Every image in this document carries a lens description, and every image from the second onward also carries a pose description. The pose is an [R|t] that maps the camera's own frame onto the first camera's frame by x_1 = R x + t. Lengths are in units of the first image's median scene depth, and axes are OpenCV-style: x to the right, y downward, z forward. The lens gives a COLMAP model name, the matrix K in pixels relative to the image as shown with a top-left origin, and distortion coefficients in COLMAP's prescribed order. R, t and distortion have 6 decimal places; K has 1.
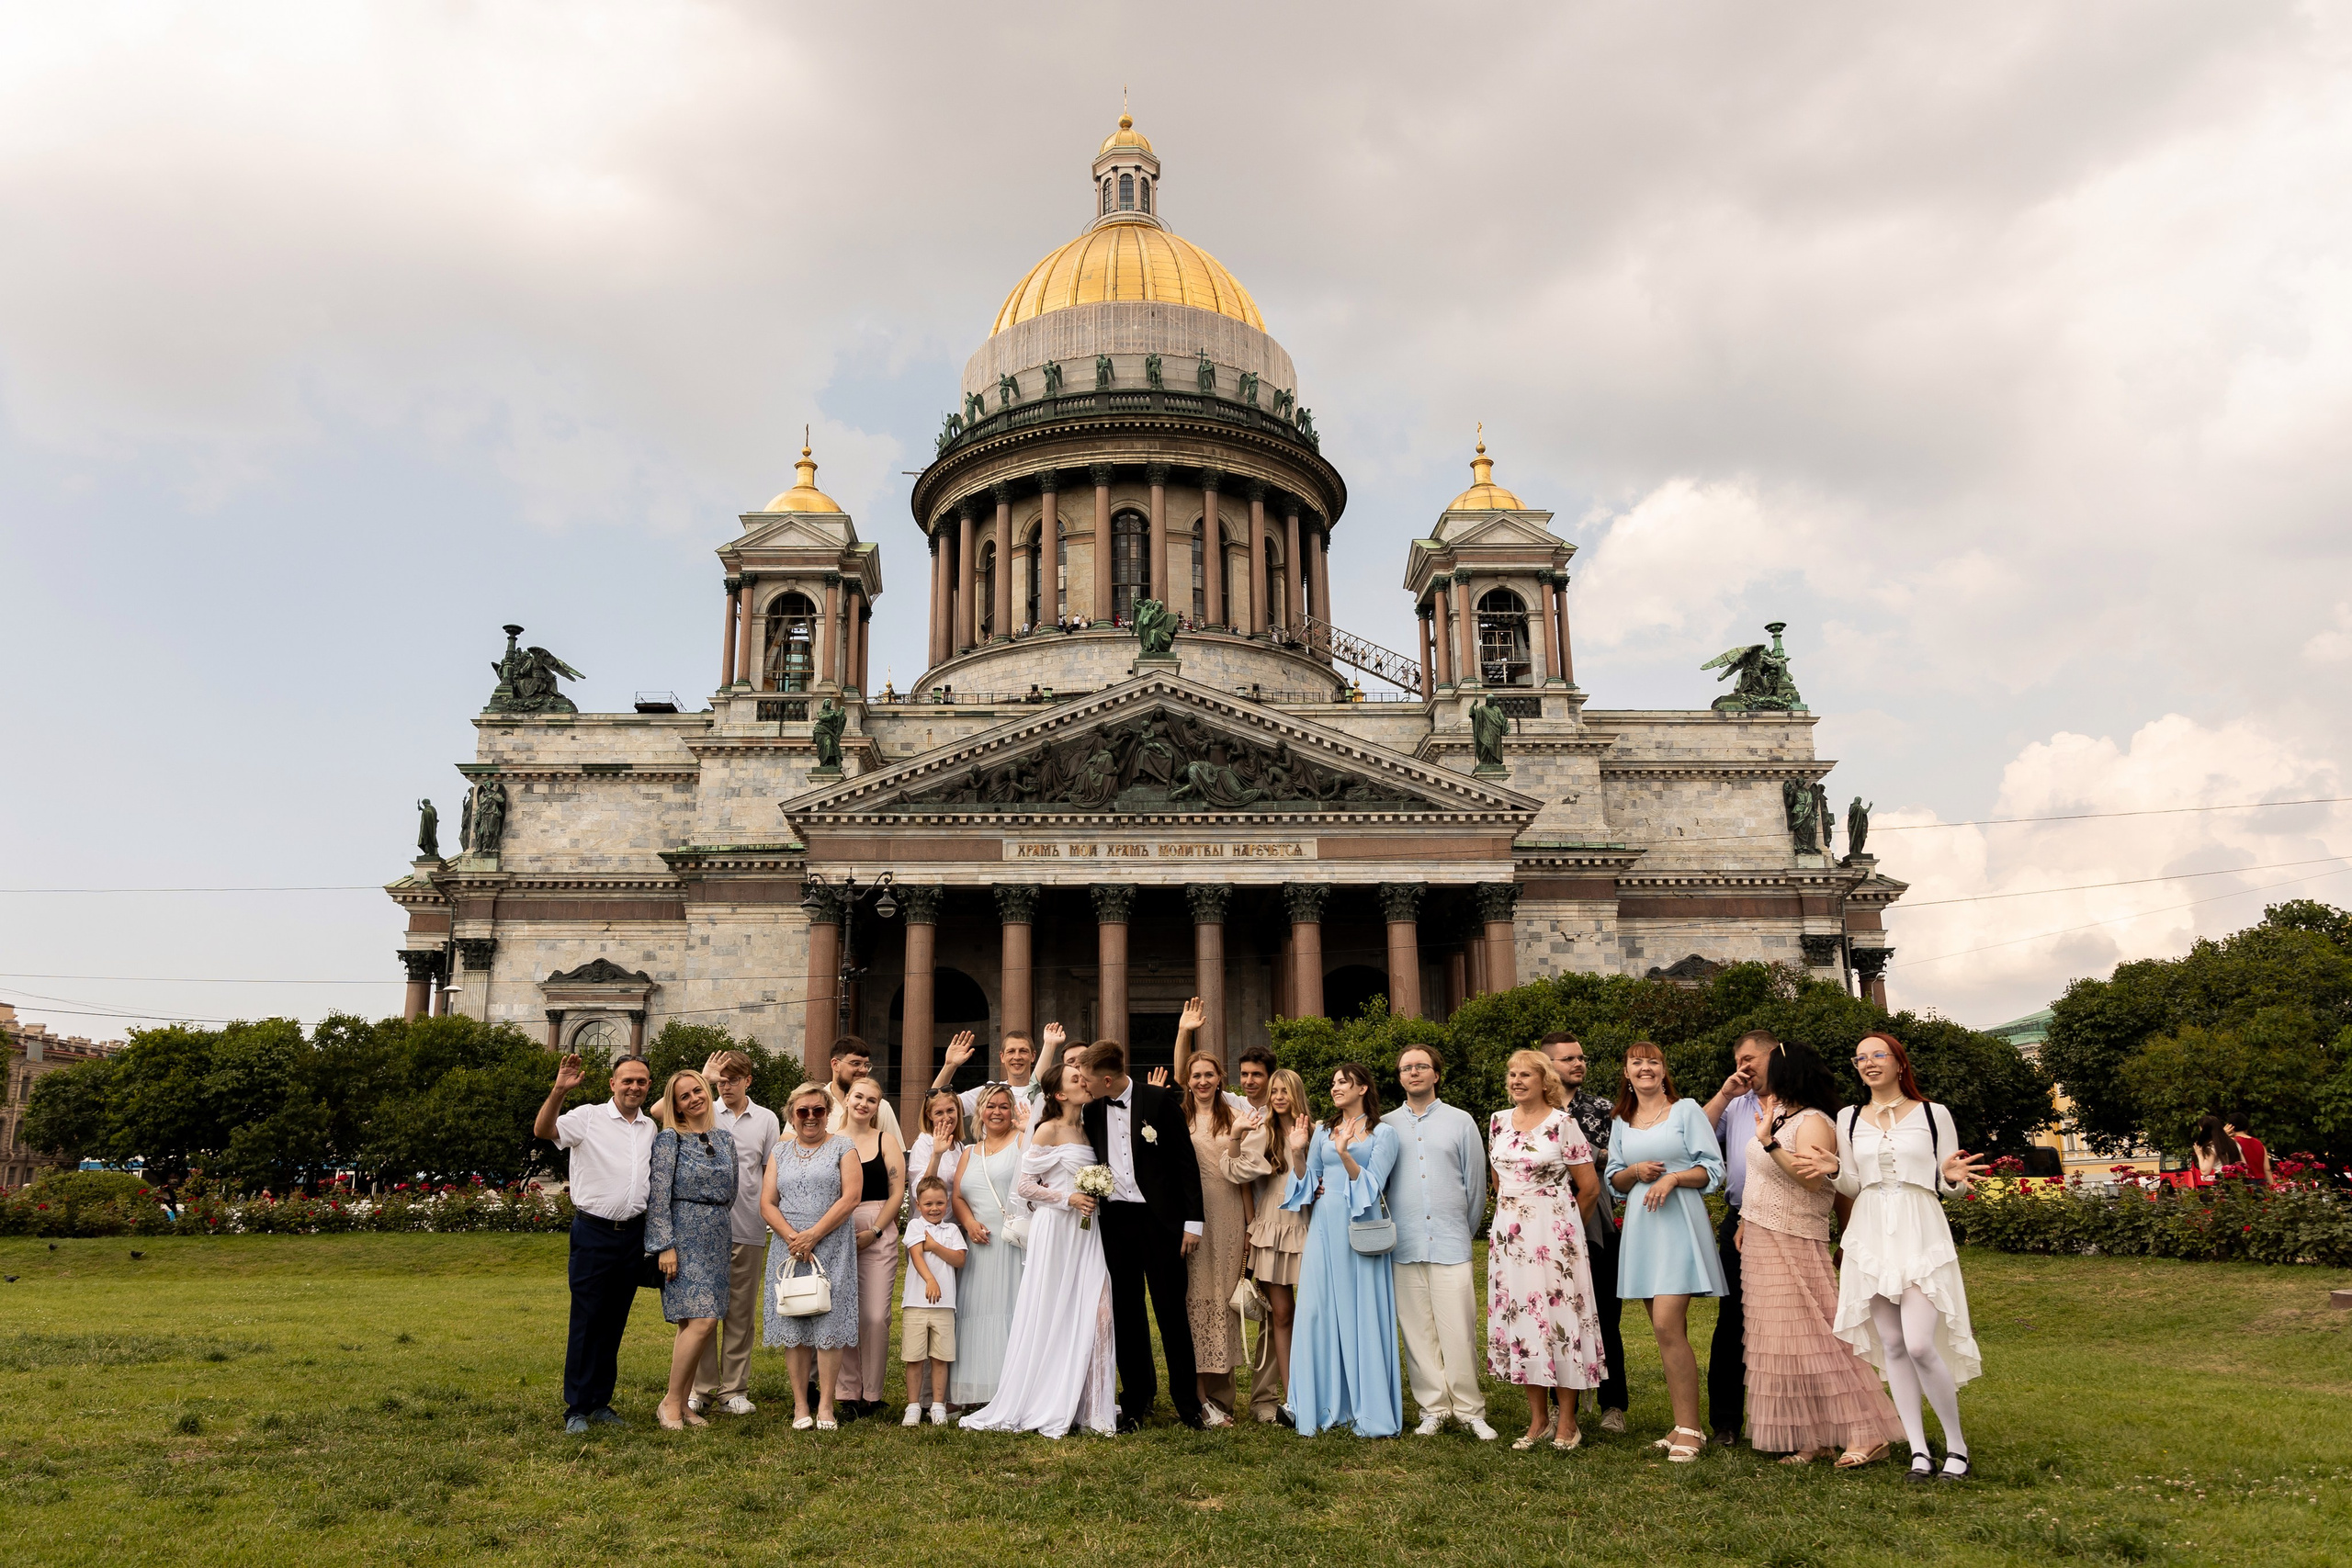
lens RADIAL K [[1733.7, 0, 1074.4], [0, 1733.7, 765.9], [0, 0, 1]] dist [0.000358, 0.000734]
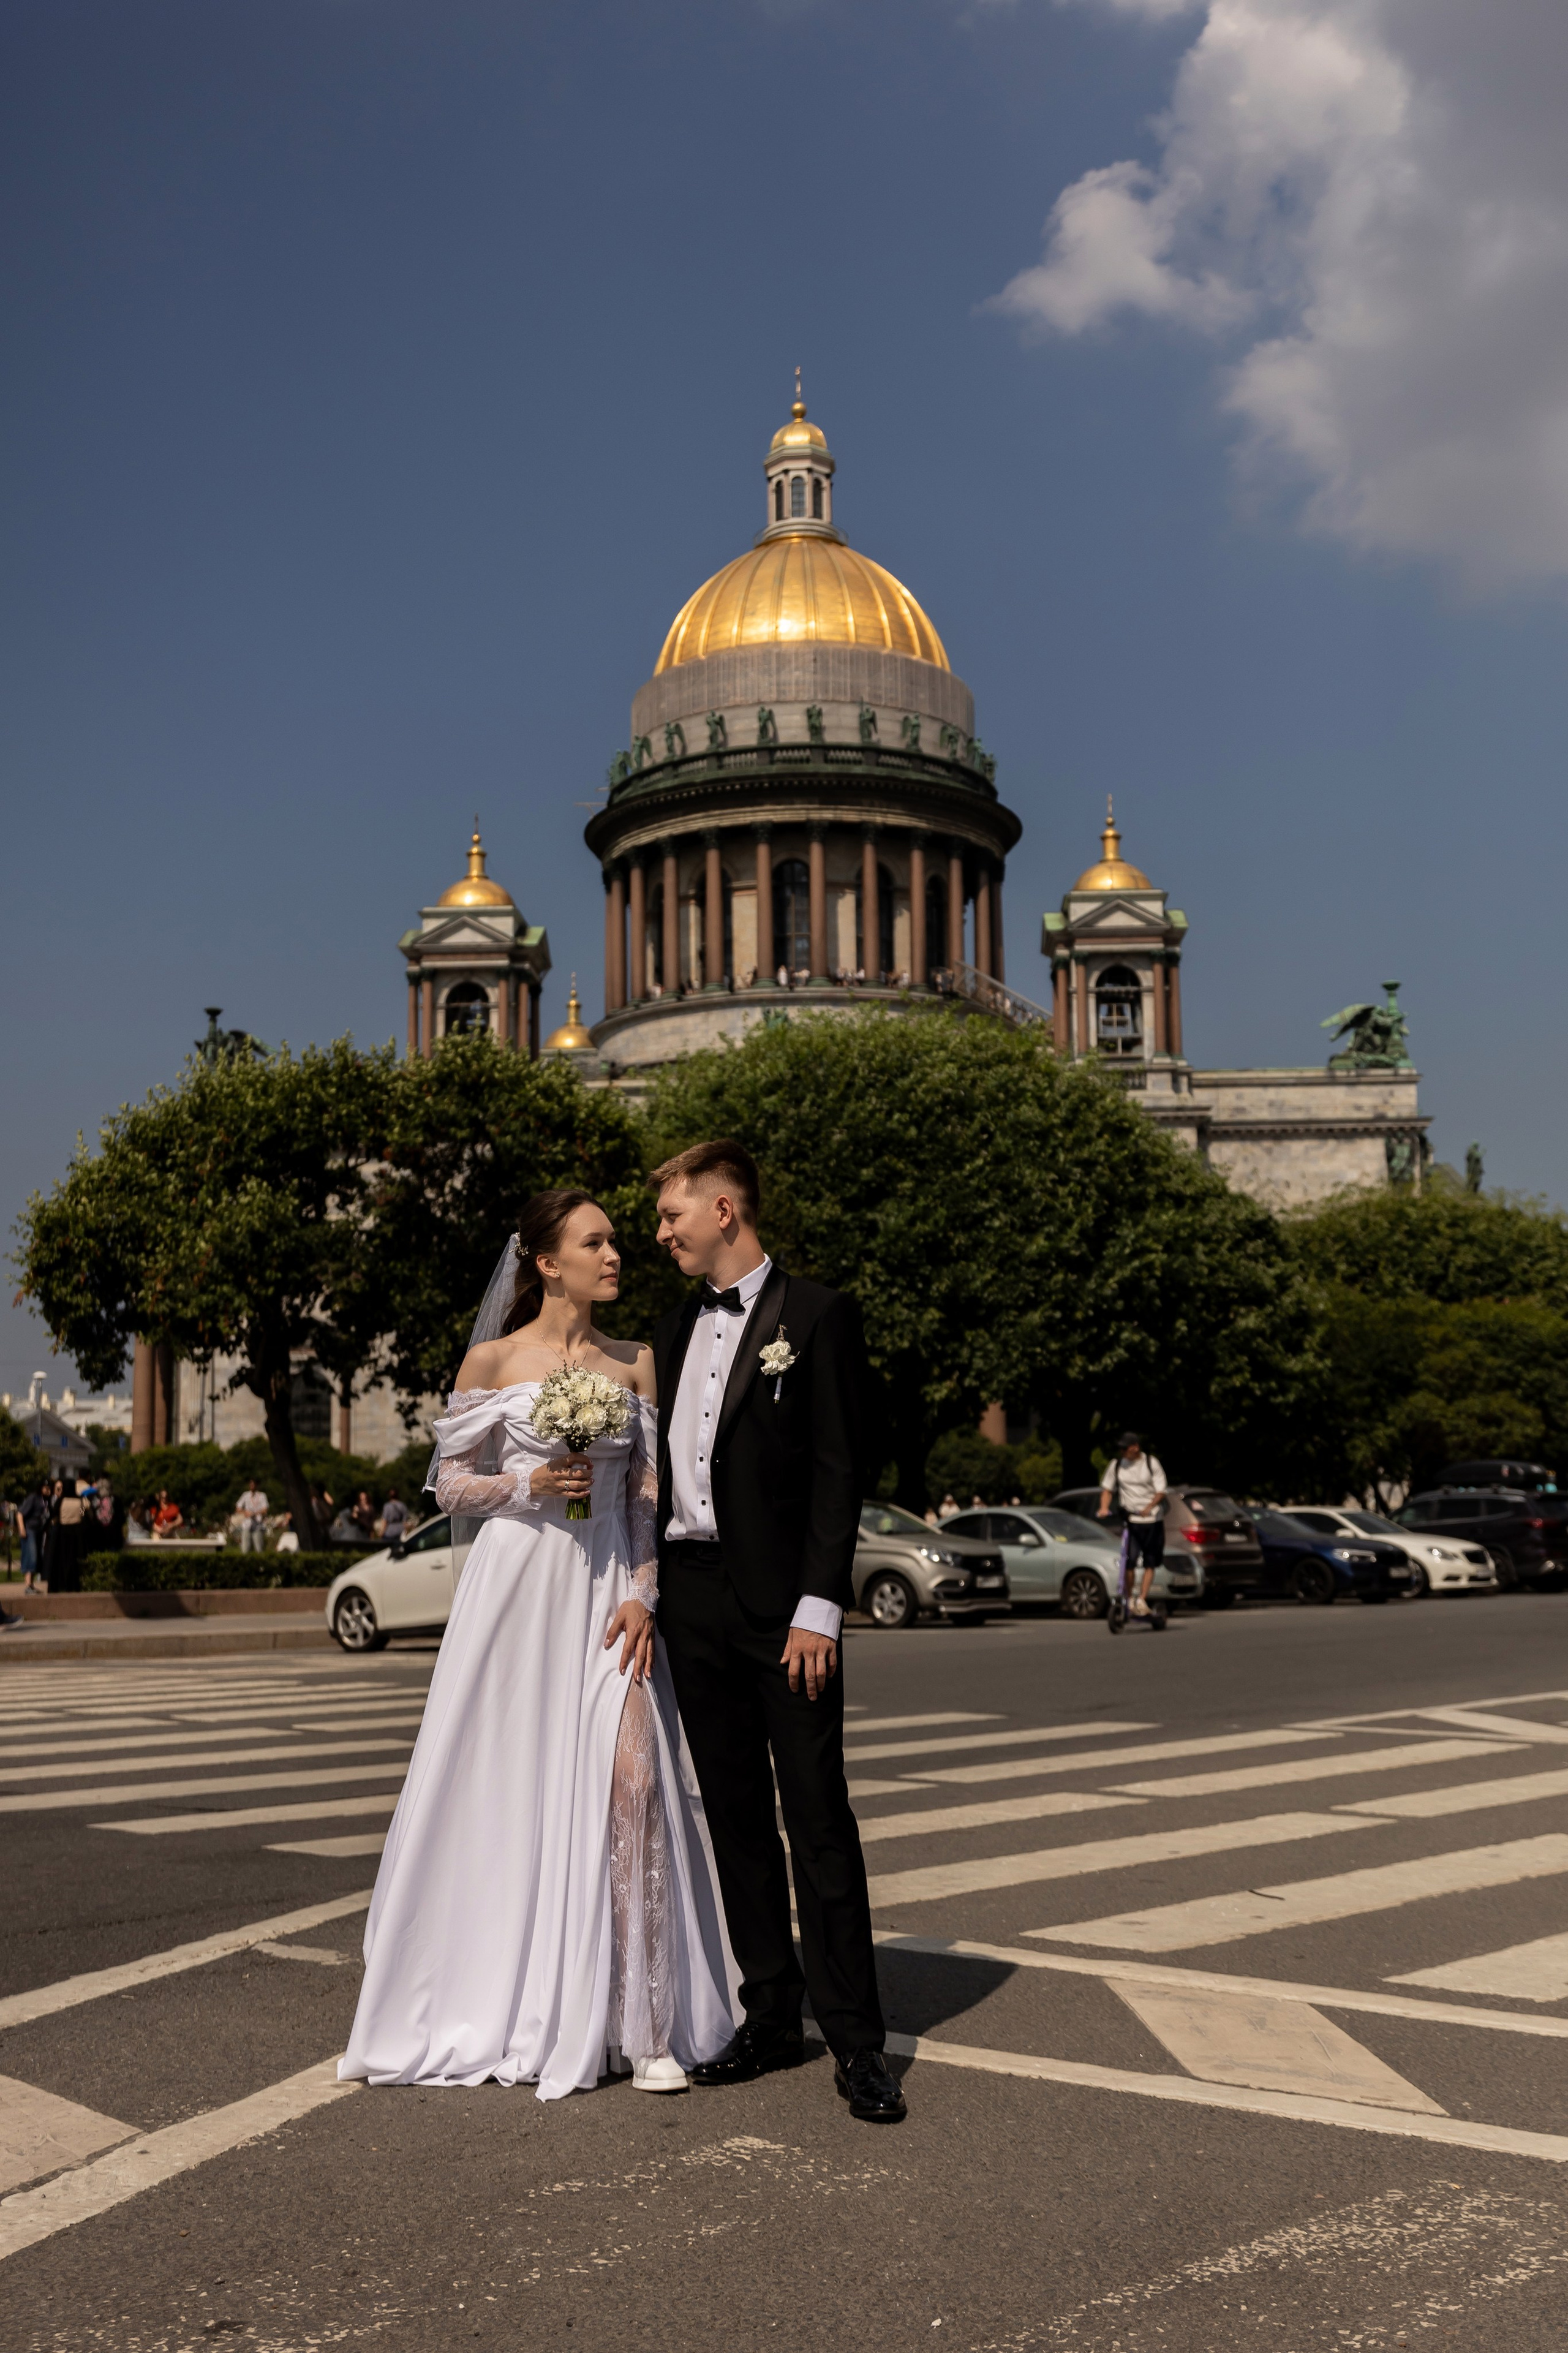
lens RADIAL K [[2492.5, 0, 794.9], [0, 2492.5, 1265.3], [0, 0, 1]] dist [-0.004367, -0.001763]
pose [[0.999039, -0.014176, -0.041474, 0.106882], [0.020096, 0.989080, 0.146004, -0.149367], [0.038951, -0.146697, 0.988414, -0.576403]]
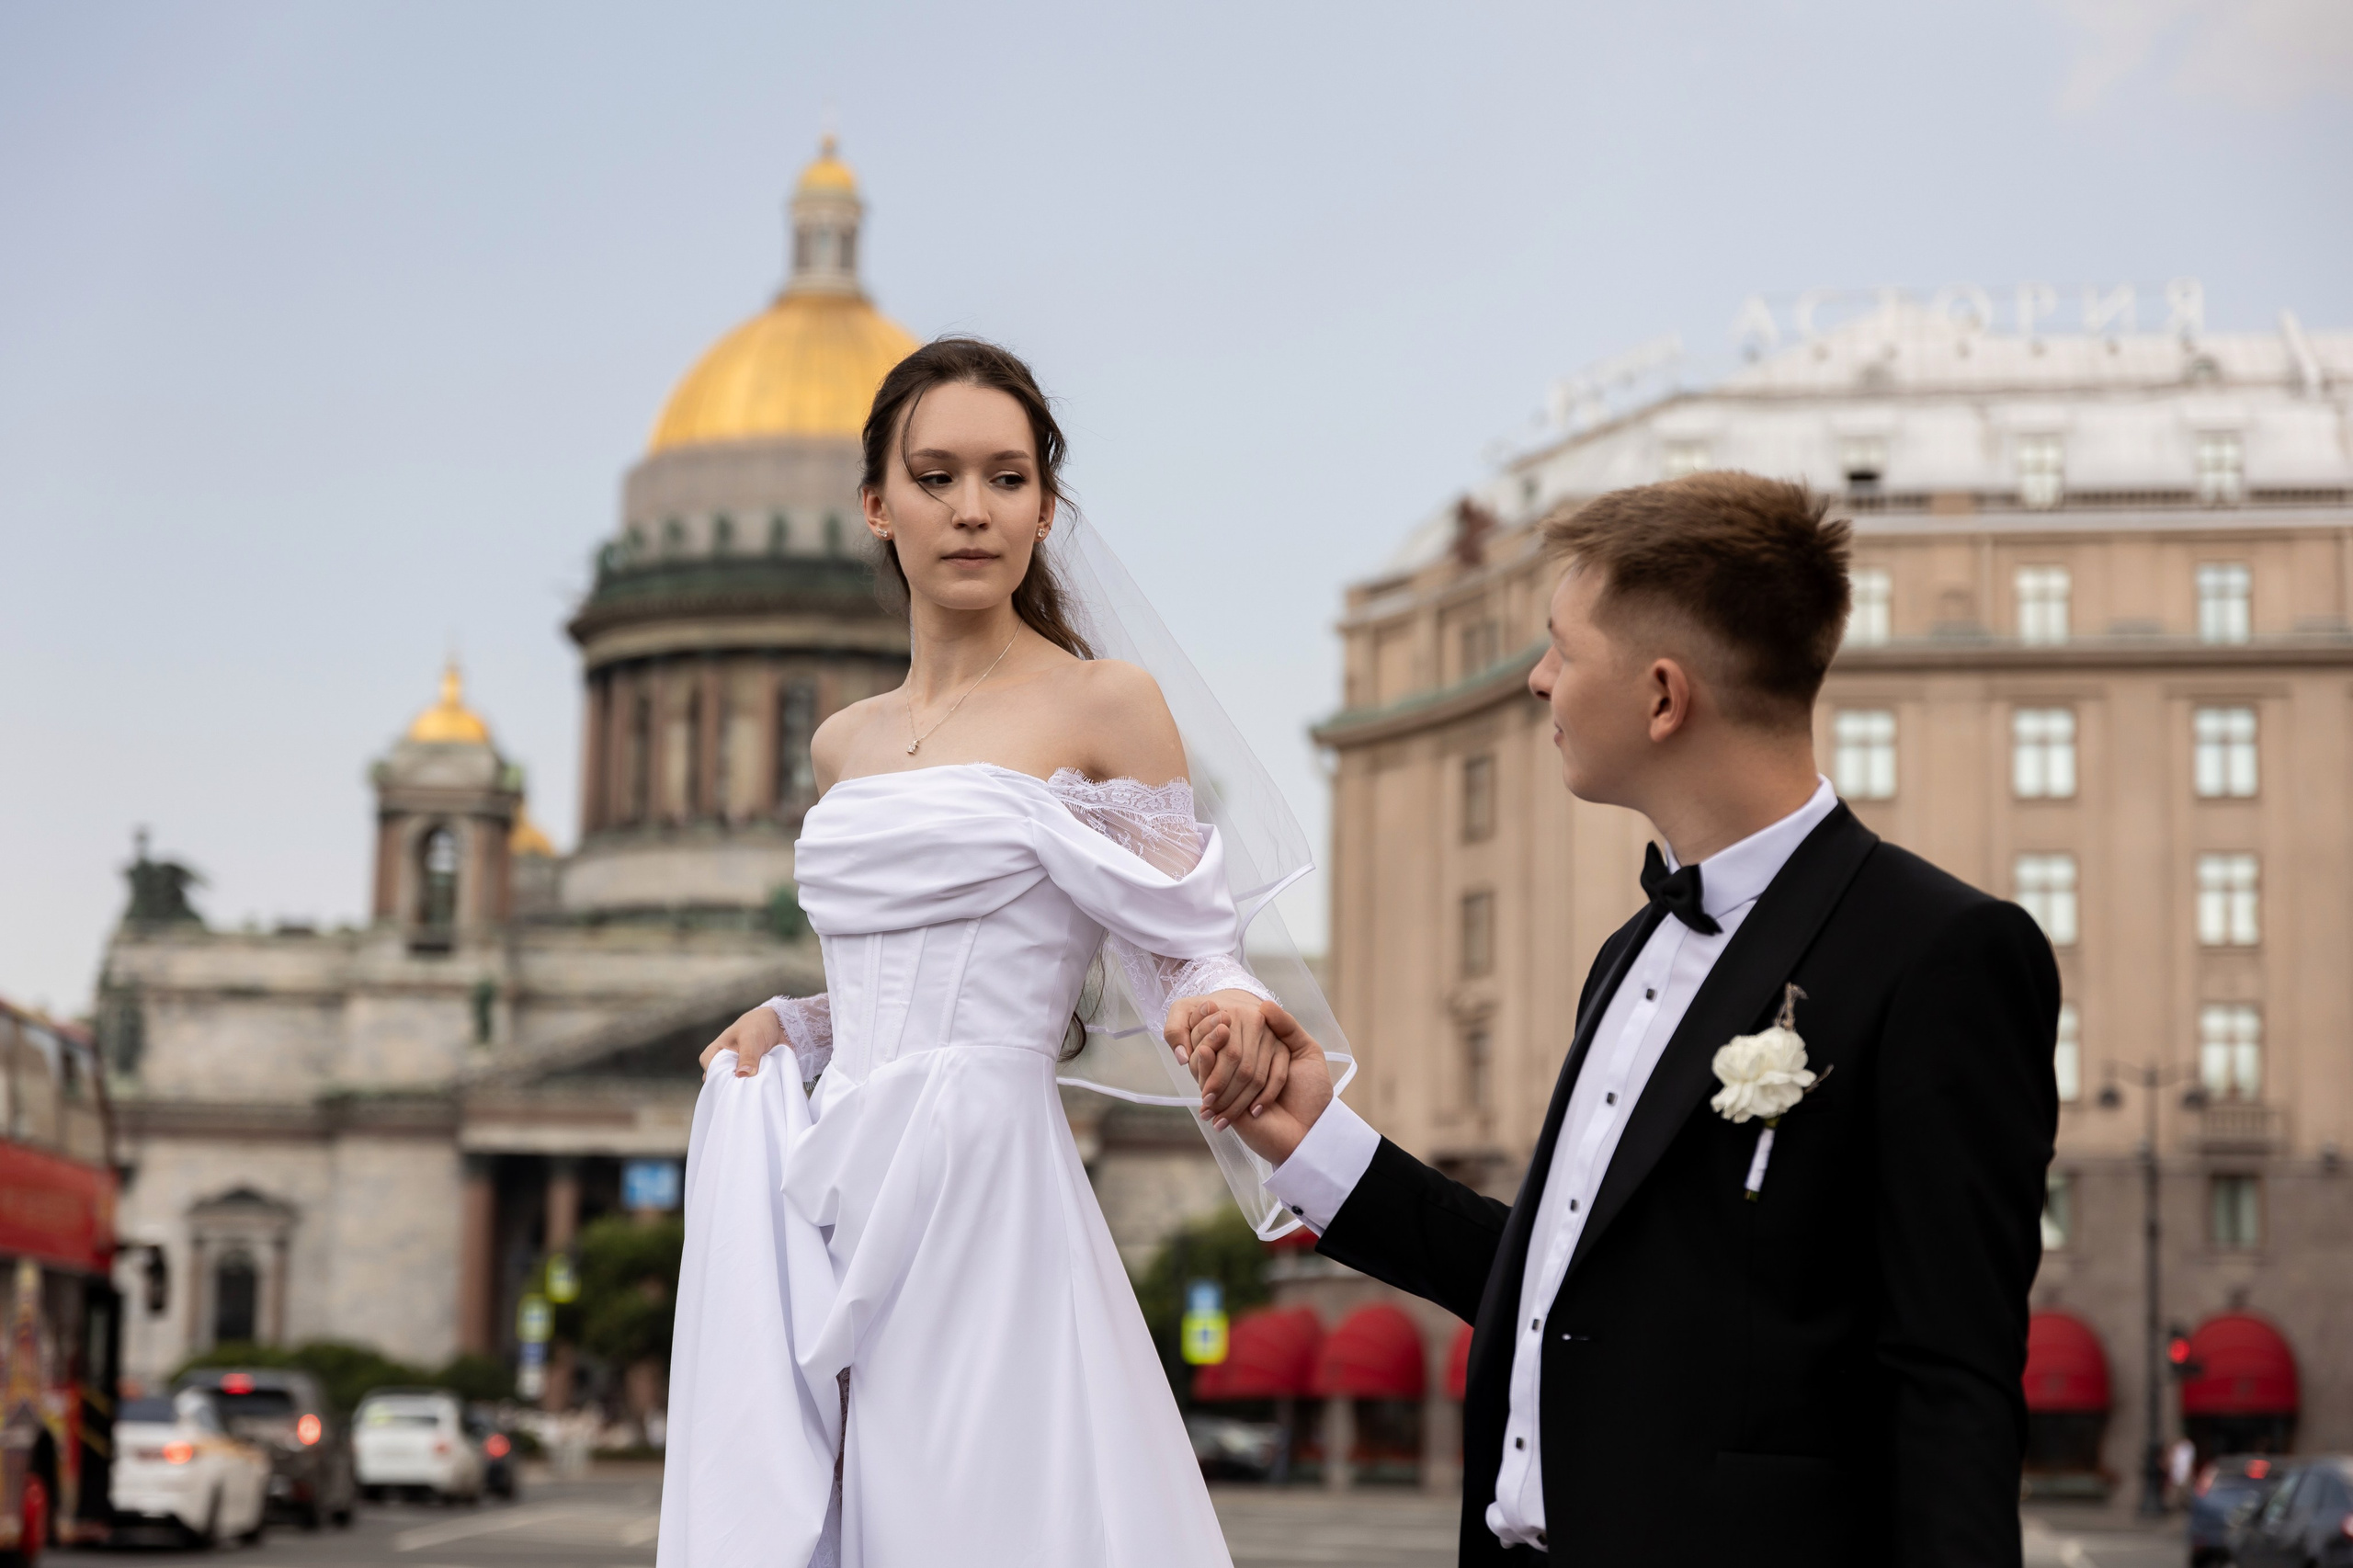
lens RADIAL K [[4351.3, 0, 1176.5], [0, 4351.3, 784.0], [0, 0, 1]] dist [0.002969, 0.063420]
pose [[0.997809, 0.030012, 0.058959, 0.111567], [-0.035888, 0.994211, 0.101275, -0.390893], [-0.055578, -0.103169, 0.993110, -1.502926]]
